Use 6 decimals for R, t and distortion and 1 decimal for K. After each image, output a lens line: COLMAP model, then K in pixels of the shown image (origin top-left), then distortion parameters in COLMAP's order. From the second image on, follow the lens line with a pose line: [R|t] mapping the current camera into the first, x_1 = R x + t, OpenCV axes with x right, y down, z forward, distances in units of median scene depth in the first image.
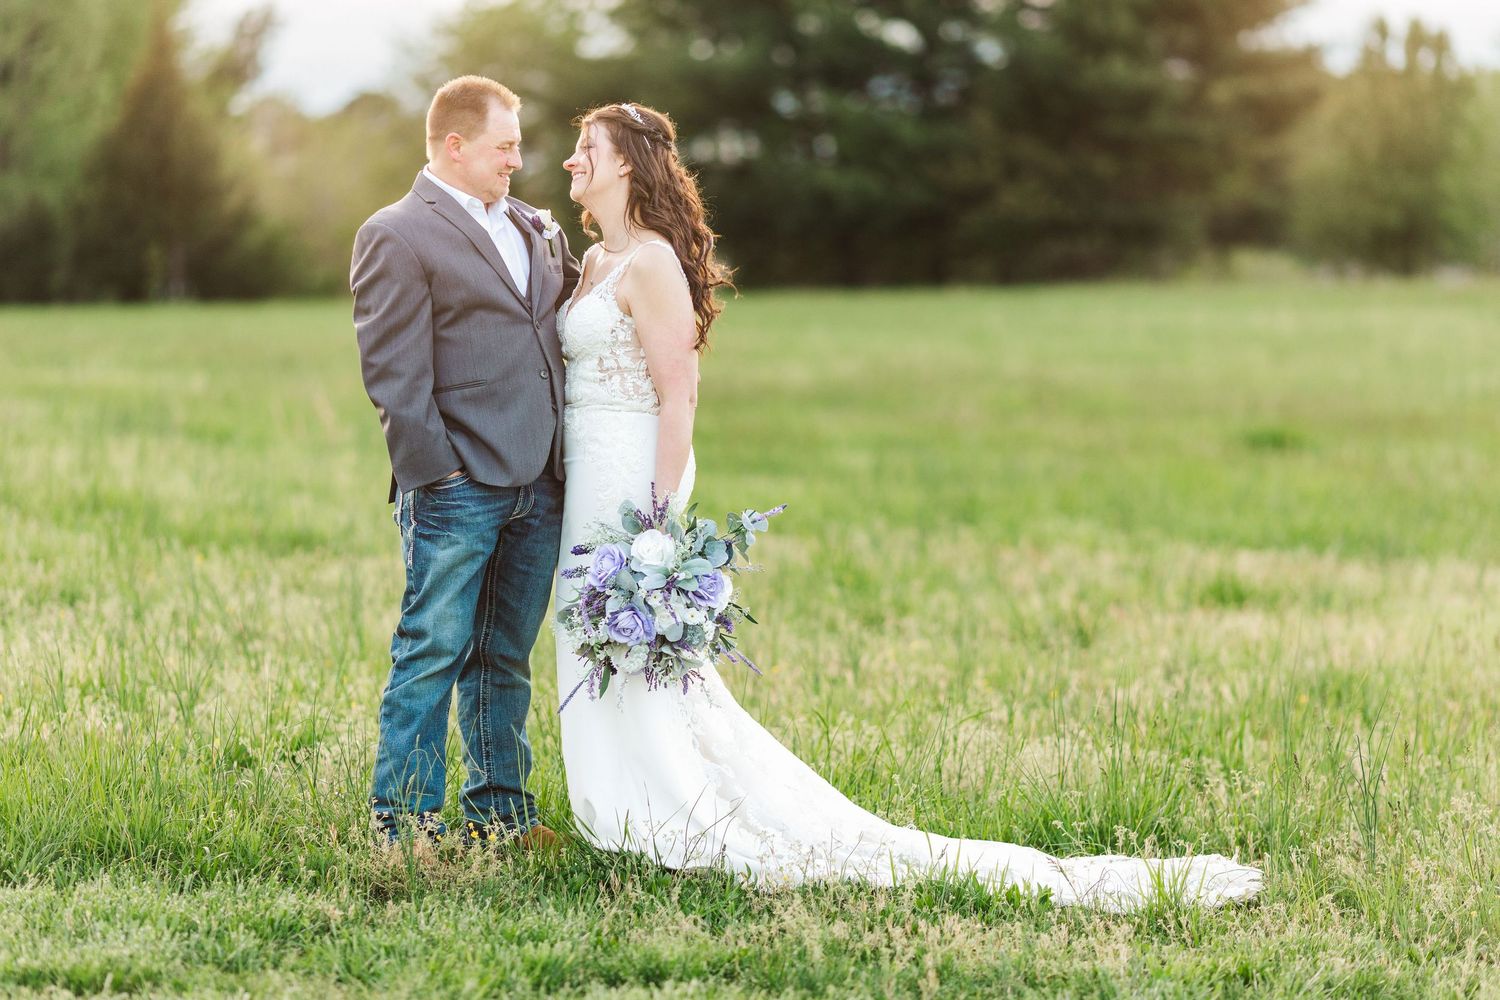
lens RADIAL K [[5735.3, 0, 743.5], [0, 5735.3, 497.0], [0, 0, 1]] dist [-0.163228, 0.000000]
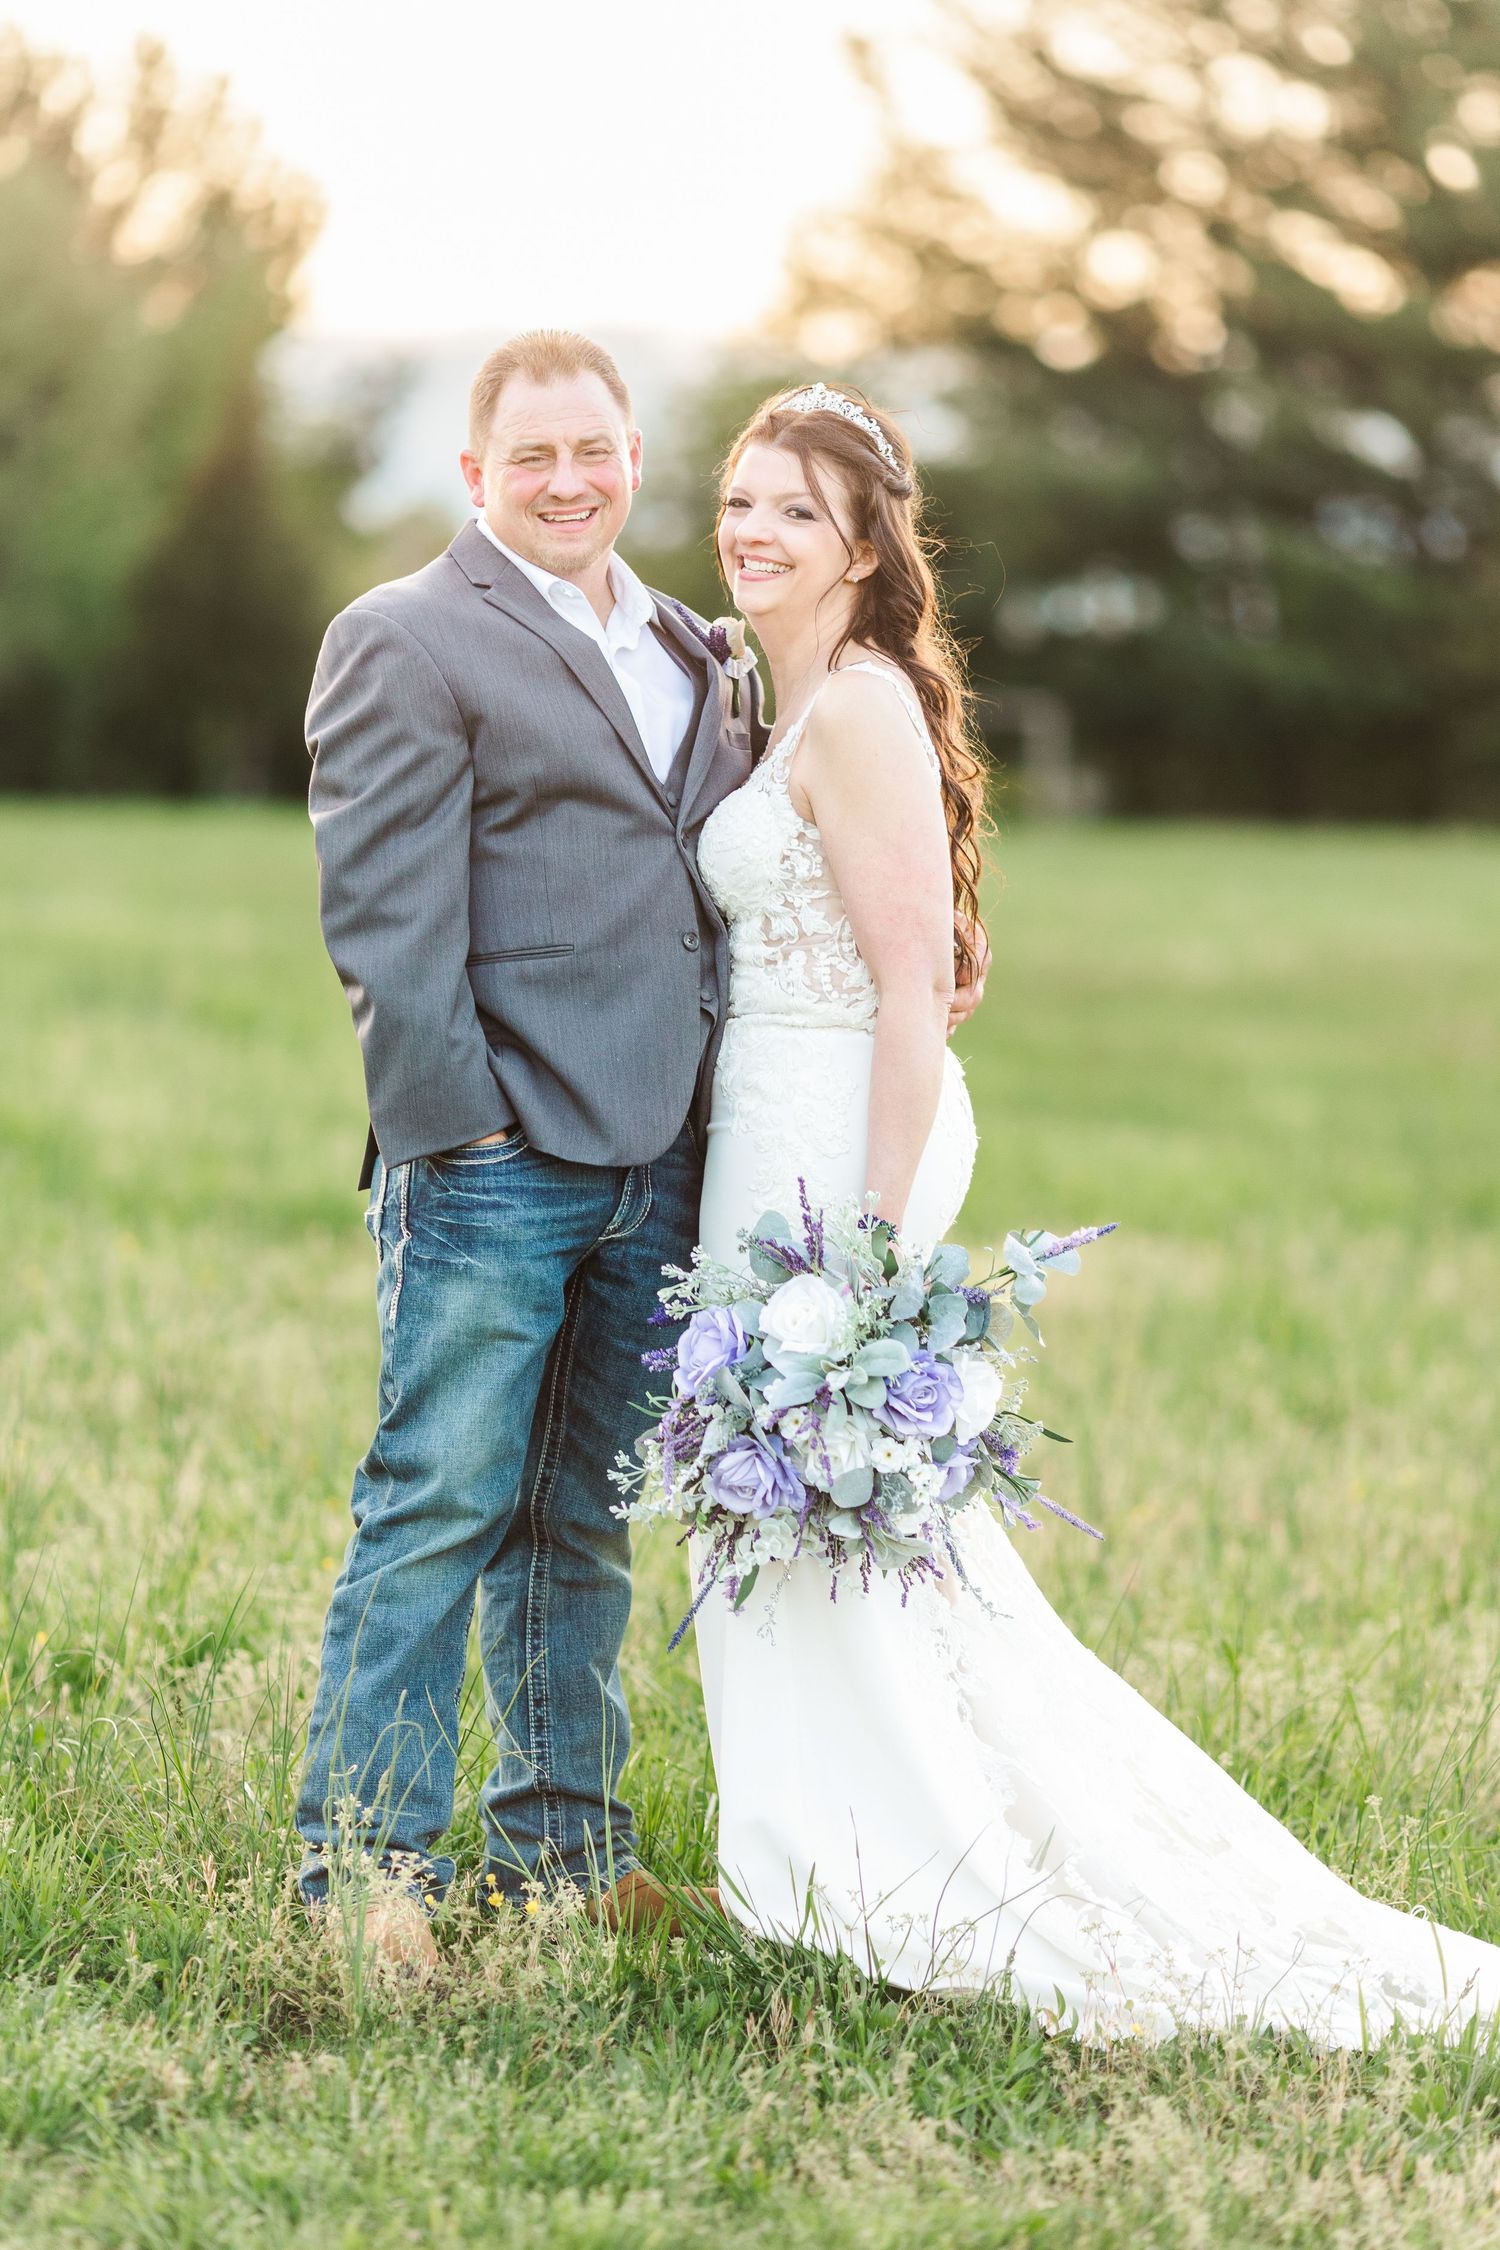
lens RADIAL K [[8602.9, 0, 750.6], [0, 8602.9, 1125.8], [0, 0, 1]] dist [-0.163228, 0.000000]
pose [[0.998279, 0.041092, -0.041846, 0.001344], [-0.041120, 0.999154, 0.000186, -0.004744], [0.041818, 0.001535, 0.999124, 0.188447]]
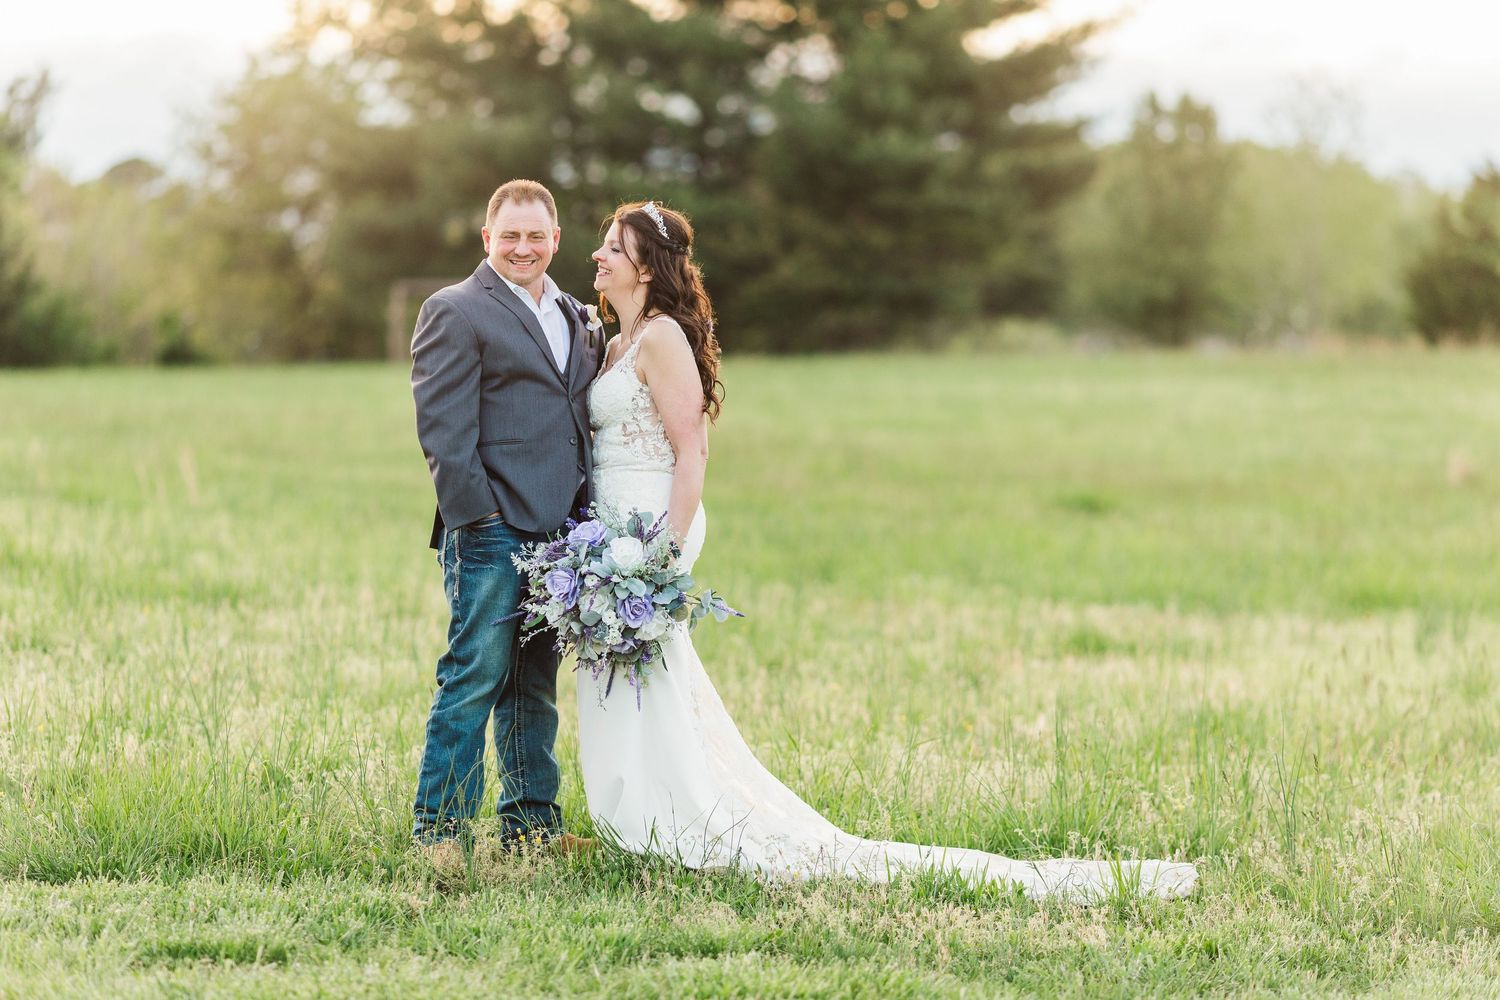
lens RADIAL K [[5735.3, 0, 756.1], [0, 5735.3, 501.3], [0, 0, 1]] dist [-0.163228, 0.000000]
pose [[0.998947, 0.002349, 0.045814, -0.035403], [-0.001841, 0.999937, -0.011112, 0.002593], [-0.045837, 0.011016, 0.998888, -0.103339]]
